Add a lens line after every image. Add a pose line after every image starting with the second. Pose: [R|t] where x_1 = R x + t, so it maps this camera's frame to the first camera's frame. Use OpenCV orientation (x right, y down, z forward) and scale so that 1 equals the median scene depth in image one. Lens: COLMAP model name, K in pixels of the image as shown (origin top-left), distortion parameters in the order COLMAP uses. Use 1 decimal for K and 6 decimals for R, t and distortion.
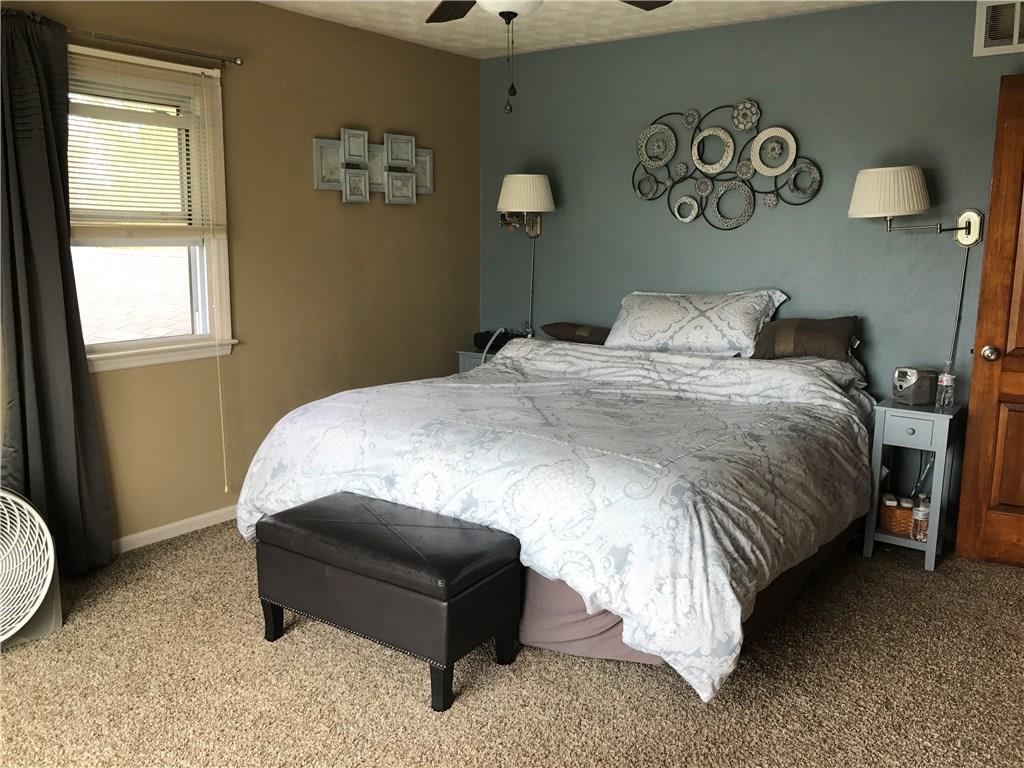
lens RADIAL K [[839.8, 0, 511.0], [0, 839.8, 376.4], [0, 0, 1]] dist [0.017012, -0.017750]
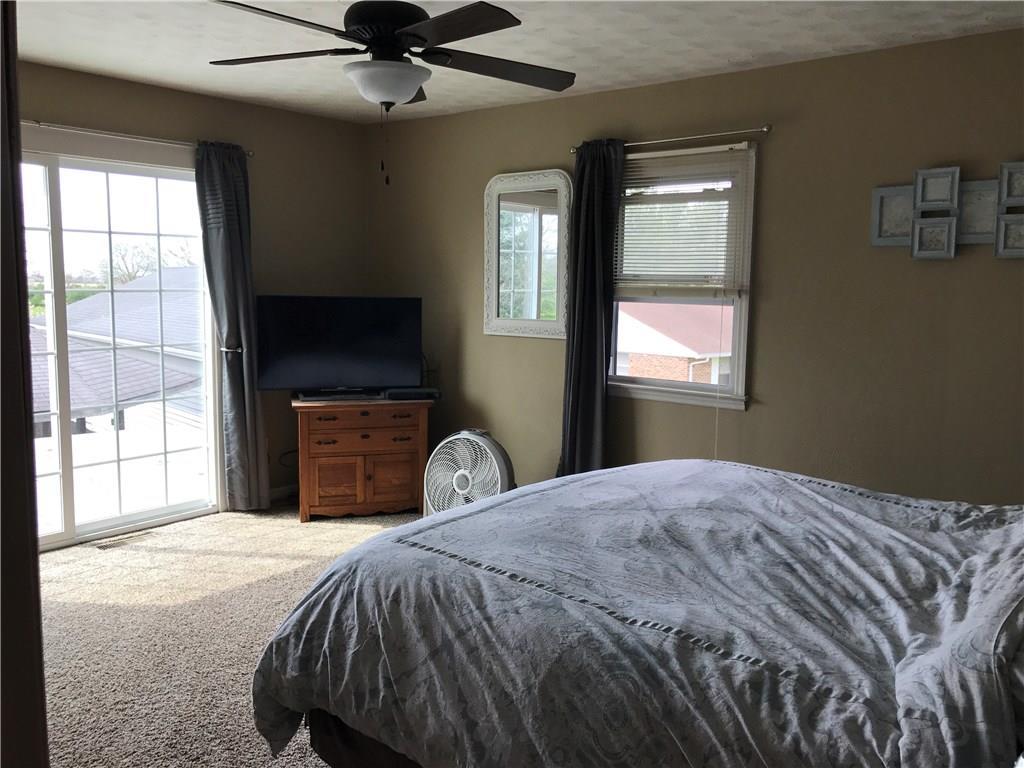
lens RADIAL K [[839.8, 0, 506.6], [0, 839.8, 381.9], [0, 0, 1]] dist [0.017012, -0.017750]
pose [[-0.035541, 0.110439, -0.993247, 0.752153], [-0.188562, 0.975282, 0.115189, -0.134173], [0.981418, 0.191383, -0.013838, 0.777407]]
